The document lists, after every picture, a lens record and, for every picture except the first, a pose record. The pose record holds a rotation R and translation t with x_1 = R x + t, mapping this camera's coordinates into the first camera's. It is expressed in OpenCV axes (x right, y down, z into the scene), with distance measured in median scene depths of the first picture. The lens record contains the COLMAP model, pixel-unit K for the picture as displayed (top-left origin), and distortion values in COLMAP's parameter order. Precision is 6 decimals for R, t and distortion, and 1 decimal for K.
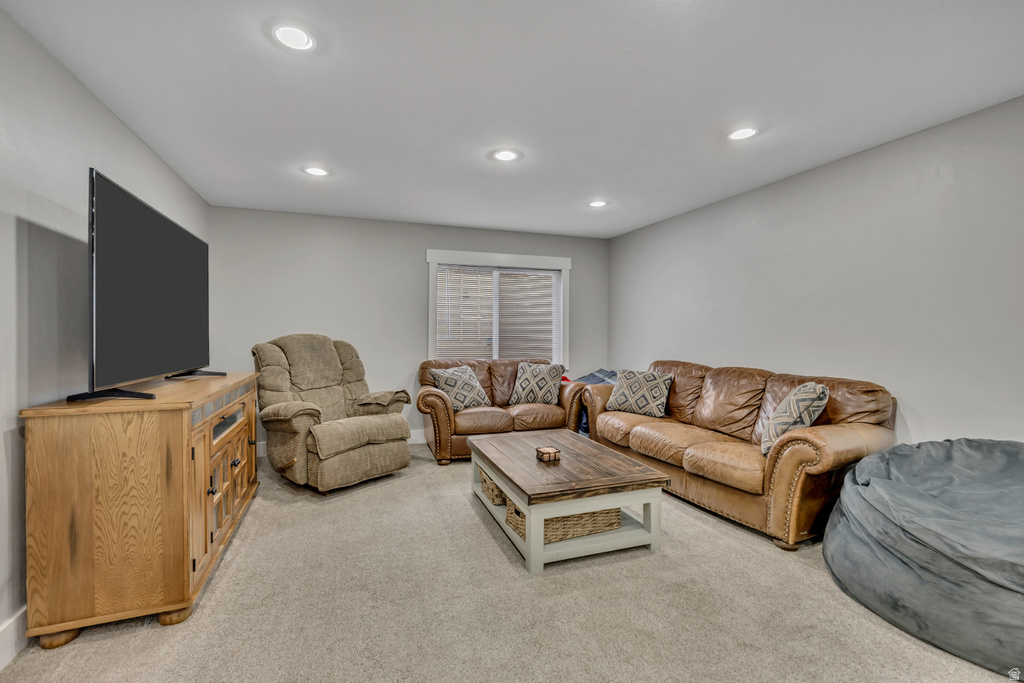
lens RADIAL K [[443.7, 0, 508.9], [0, 443.7, 337.3], [0, 0, 1]] dist [0.000019, 0.000241]
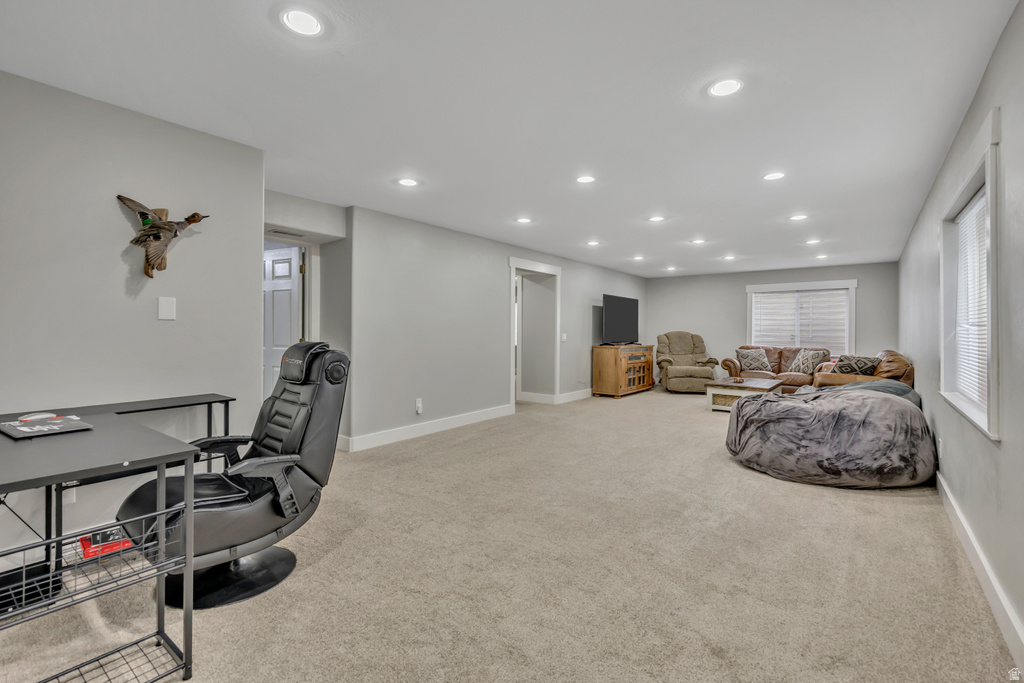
lens RADIAL K [[443.7, 0, 511.8], [0, 443.7, 333.2], [0, 0, 1]] dist [0.000019, 0.000241]
pose [[0.516731, 0.007278, -0.856117, 1.133037], [-0.014638, 0.999893, -0.000334, 0.017374], [0.856023, 0.012705, 0.516782, -0.986780]]
